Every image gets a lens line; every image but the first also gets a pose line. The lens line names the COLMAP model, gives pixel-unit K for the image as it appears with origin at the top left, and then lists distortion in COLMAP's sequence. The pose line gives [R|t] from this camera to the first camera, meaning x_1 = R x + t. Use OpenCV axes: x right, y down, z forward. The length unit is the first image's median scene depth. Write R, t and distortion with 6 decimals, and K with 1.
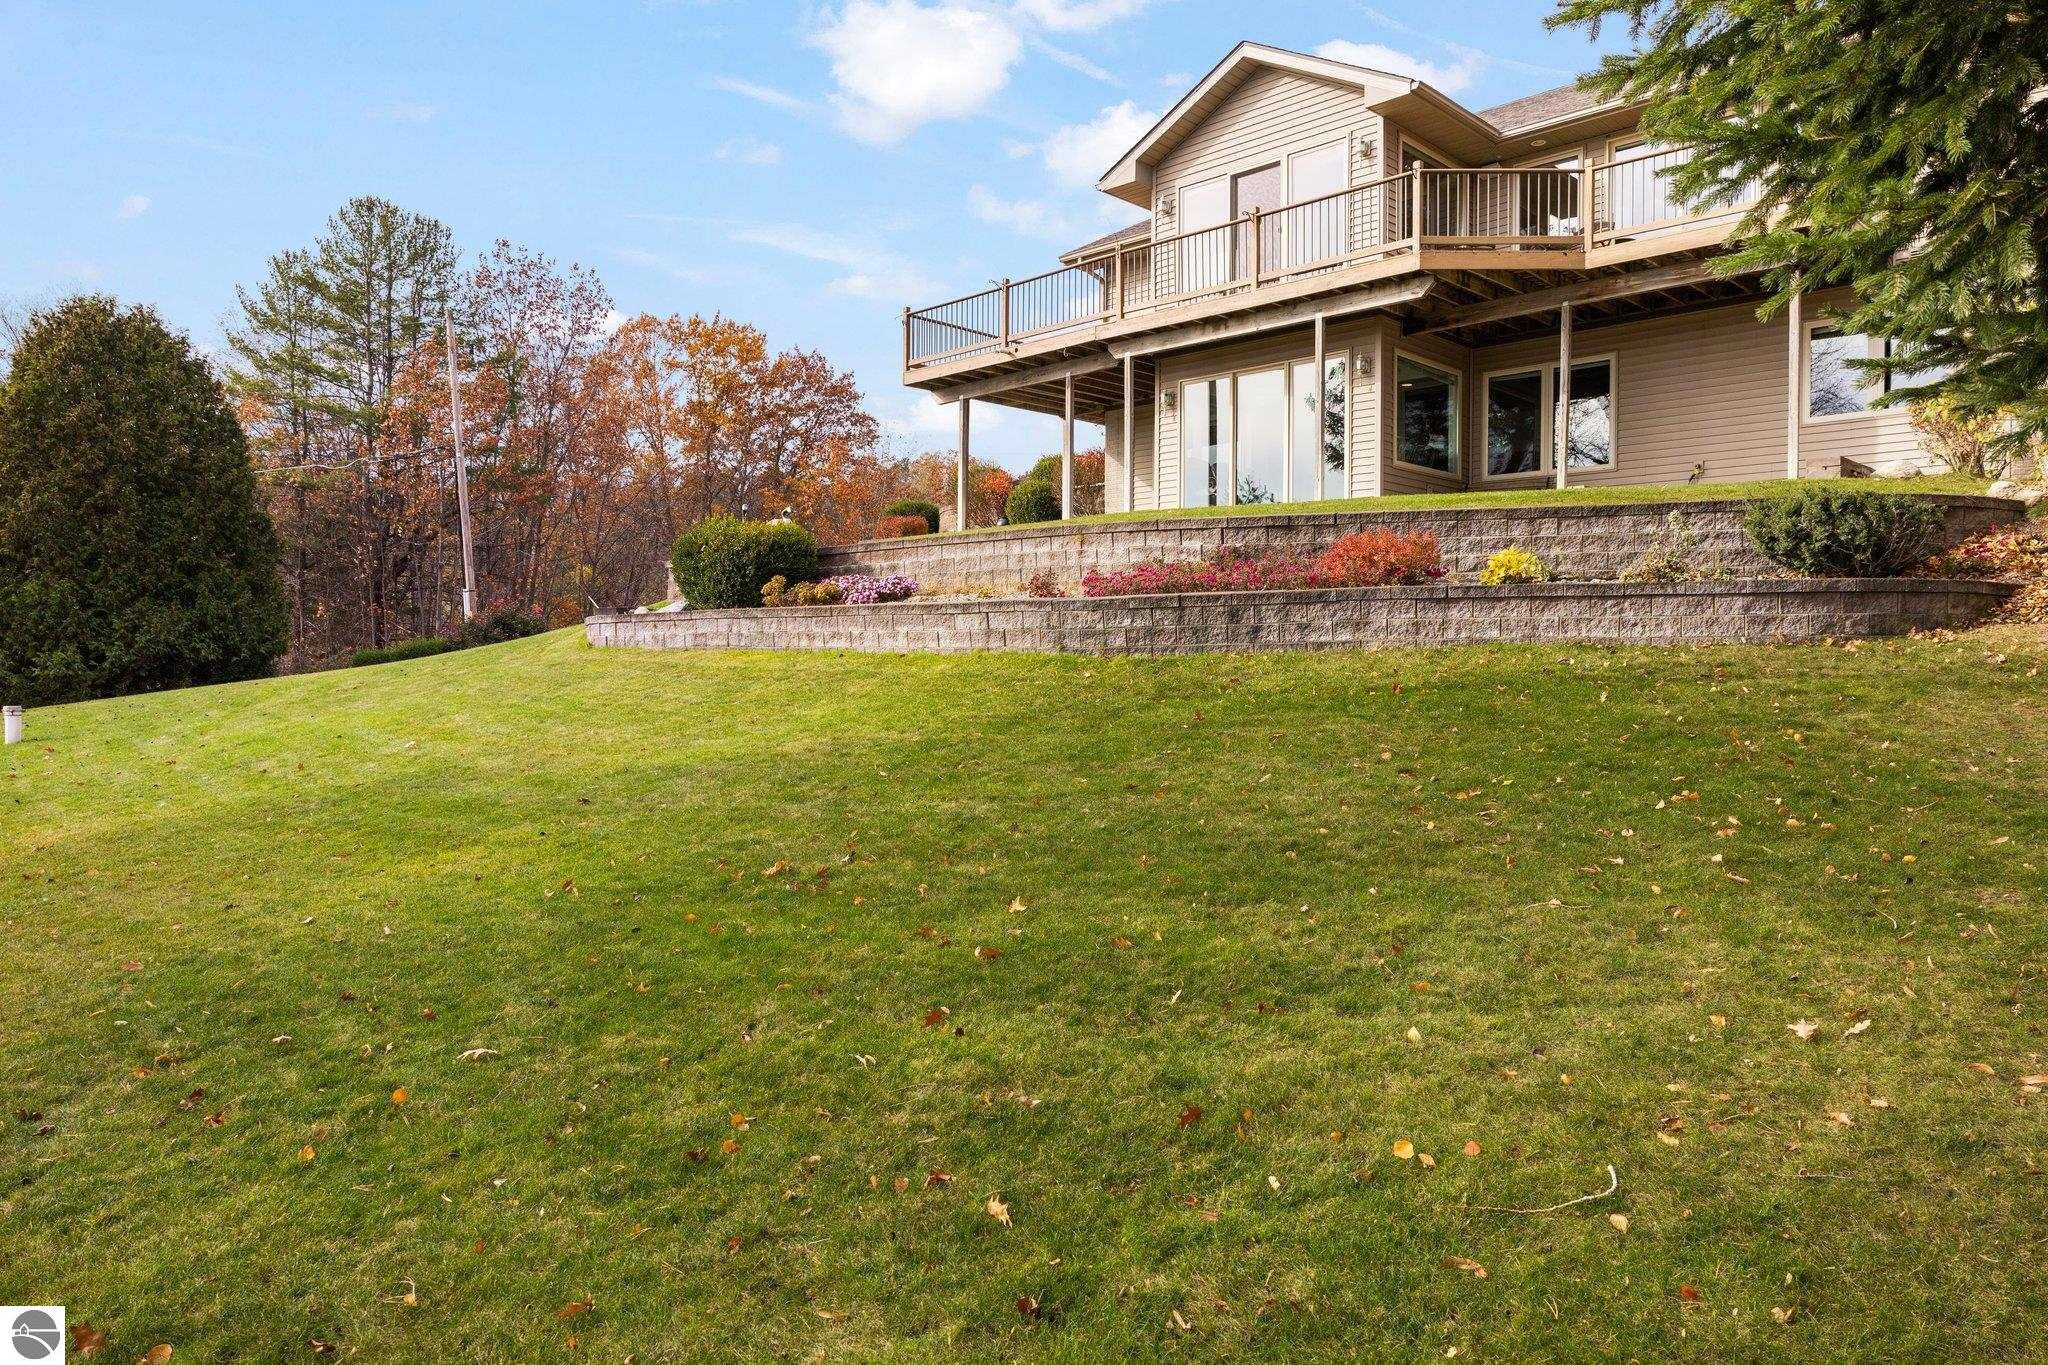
lens RADIAL K [[1389.0, 0, 1024.0], [0, 1389.0, 682.5], [0, 0, 1]] dist [0.002862, 0.003780]
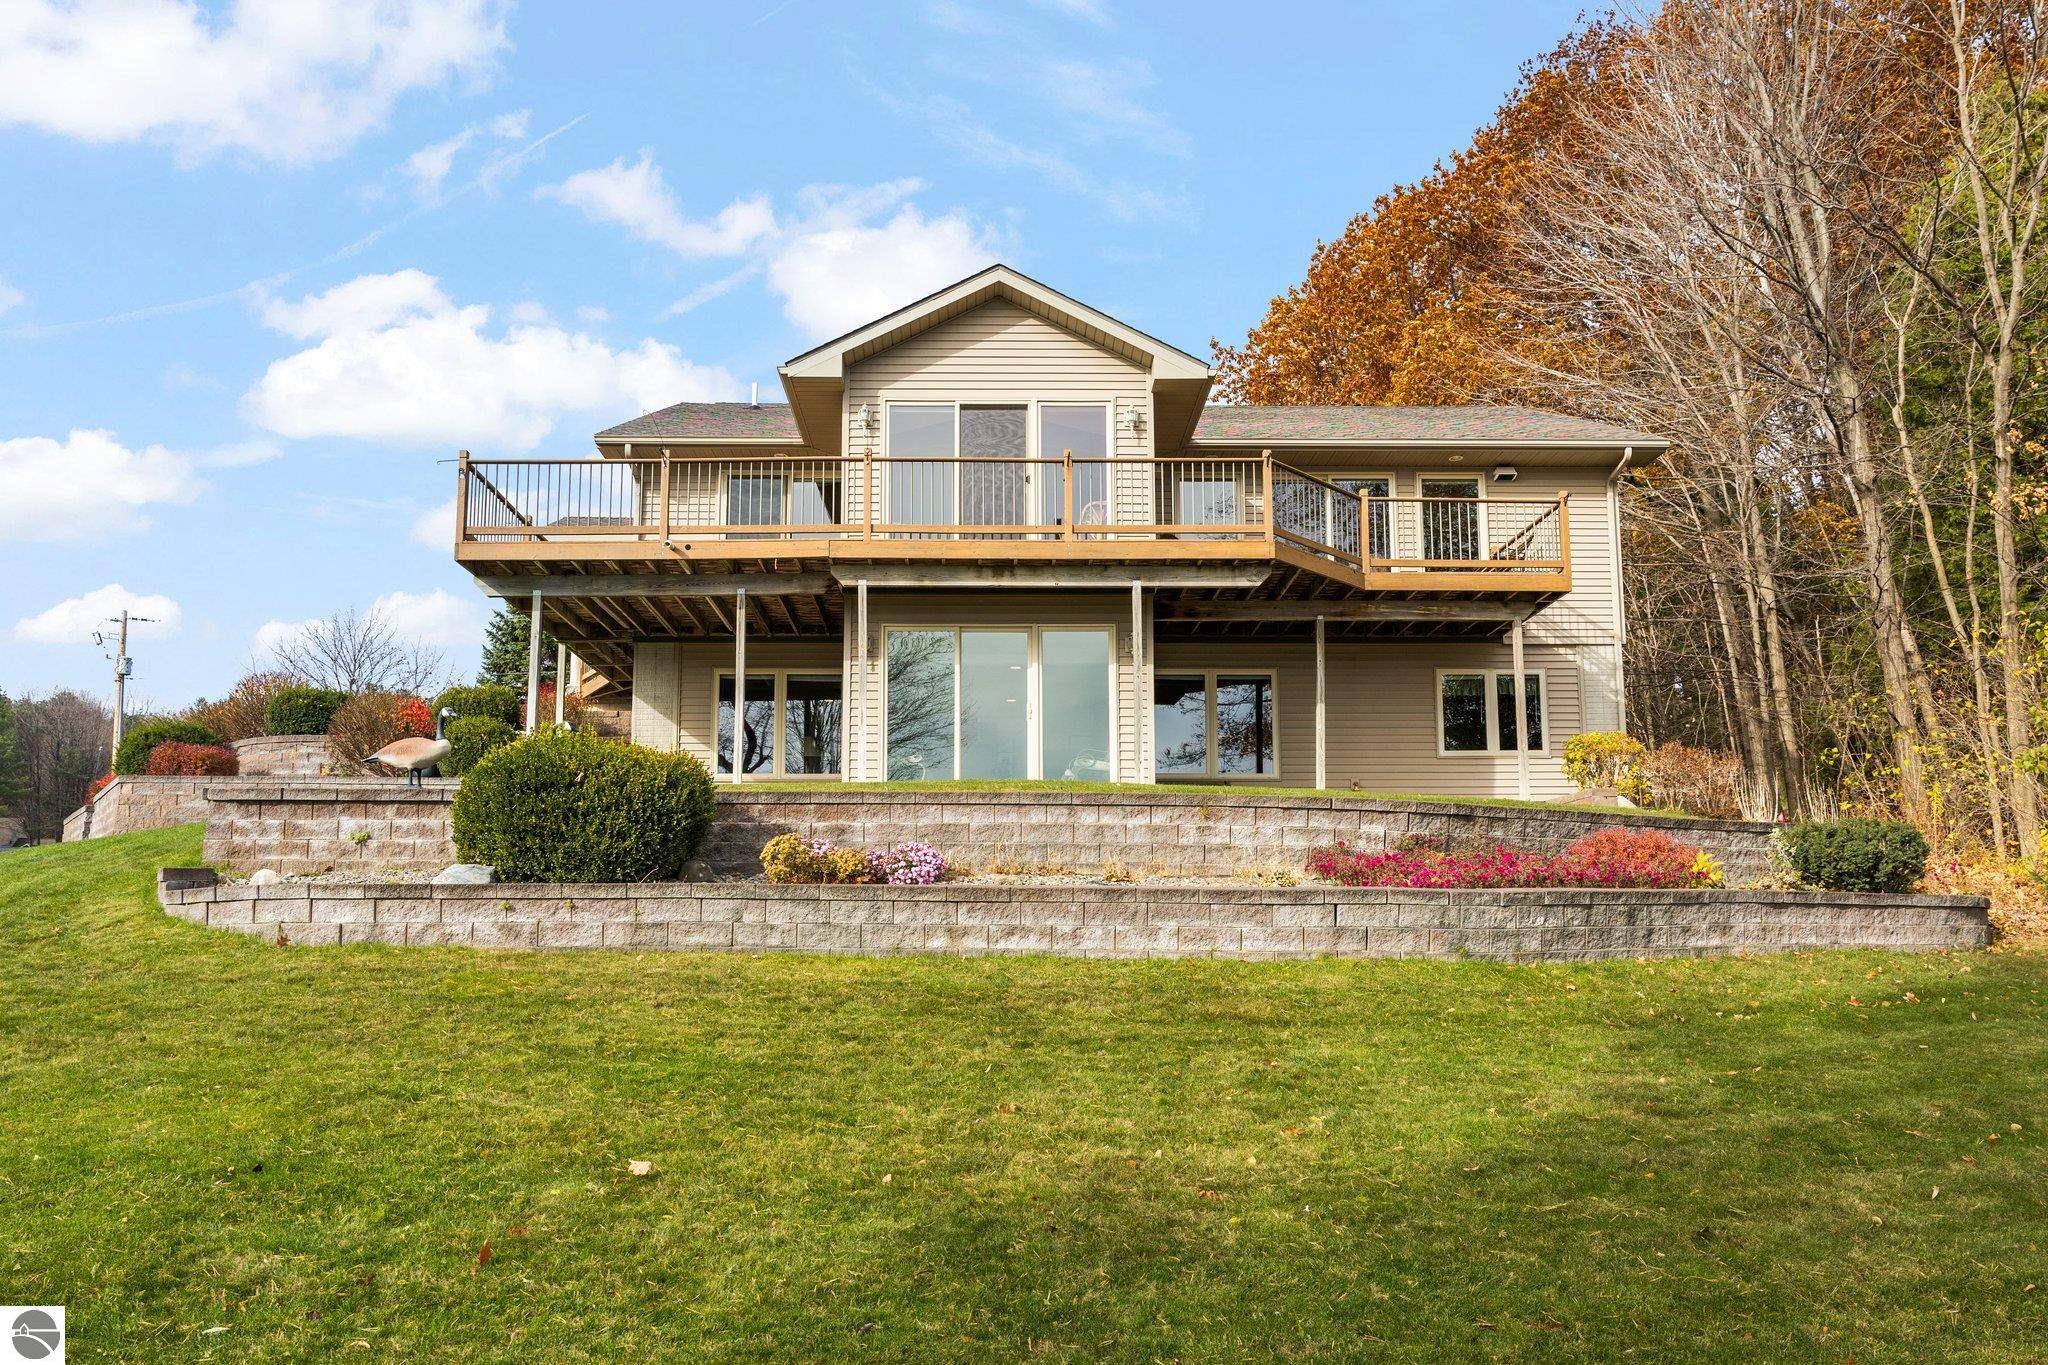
lens RADIAL K [[1436.3, 0, 1024.4], [0, 1436.3, 804.5], [0, 0, 1]] dist [0.000340, 0.000084]
pose [[0.698008, 0.075847, 0.712062, -0.545145], [0.013095, 0.992857, -0.118594, -0.011145], [-0.715970, 0.092104, 0.692029, 0.456649]]
